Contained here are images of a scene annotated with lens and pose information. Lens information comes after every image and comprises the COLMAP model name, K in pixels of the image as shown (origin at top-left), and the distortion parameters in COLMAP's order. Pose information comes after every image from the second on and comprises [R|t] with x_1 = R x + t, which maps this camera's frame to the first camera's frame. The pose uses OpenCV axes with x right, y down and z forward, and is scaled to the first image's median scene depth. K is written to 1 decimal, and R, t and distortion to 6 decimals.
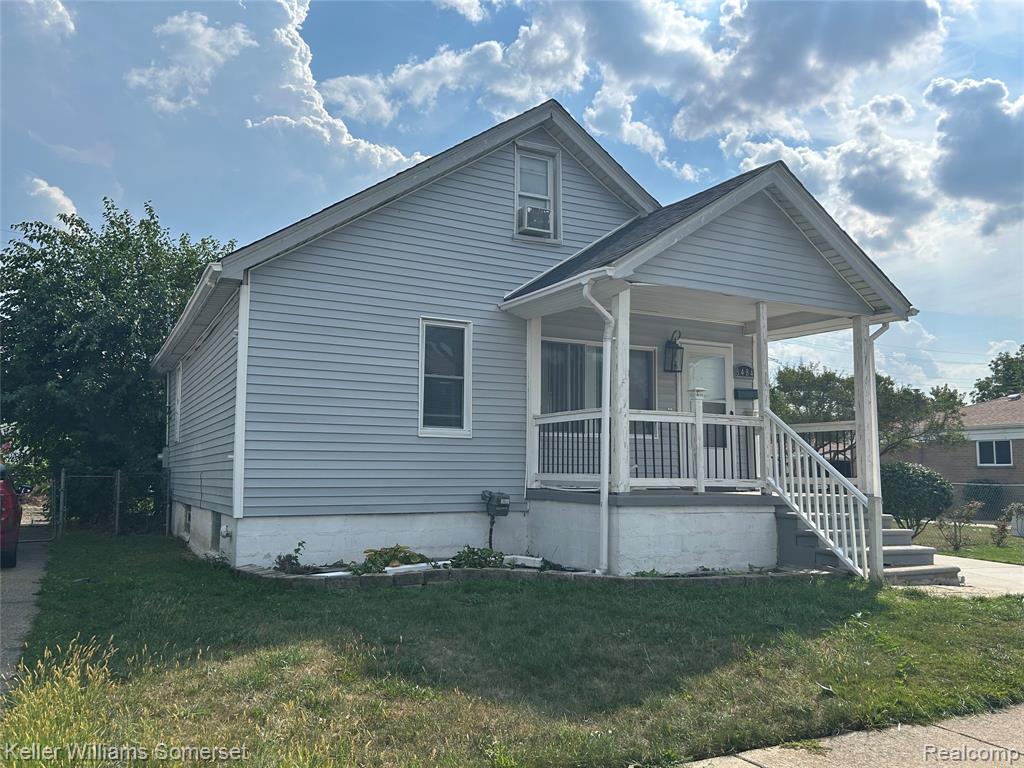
lens RADIAL K [[822.9, 0, 522.6], [0, 822.9, 389.2], [0, 0, 1]] dist [0.062303, -0.077629]
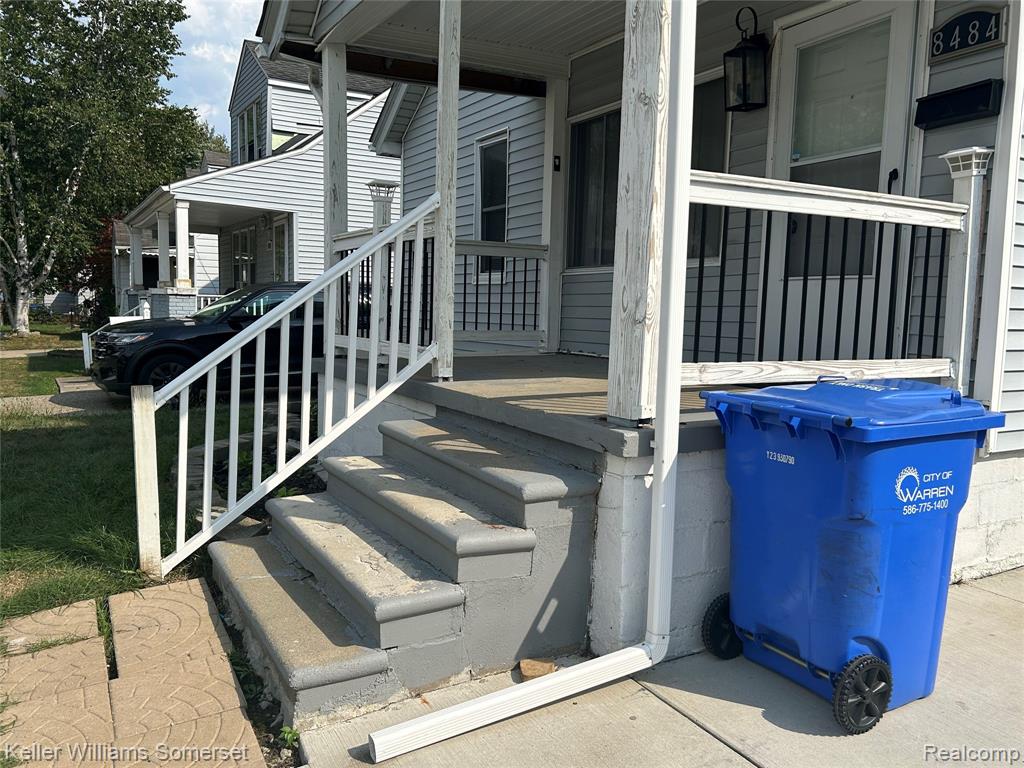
lens RADIAL K [[822.9, 0, 522.6], [0, 822.9, 389.2], [0, 0, 1]] dist [0.062303, -0.077629]
pose [[0.031624, 0.091214, -0.995329, 0.742493], [0.078884, 0.992493, 0.093460, 0.089750], [0.996382, -0.081471, 0.024192, 1.002554]]
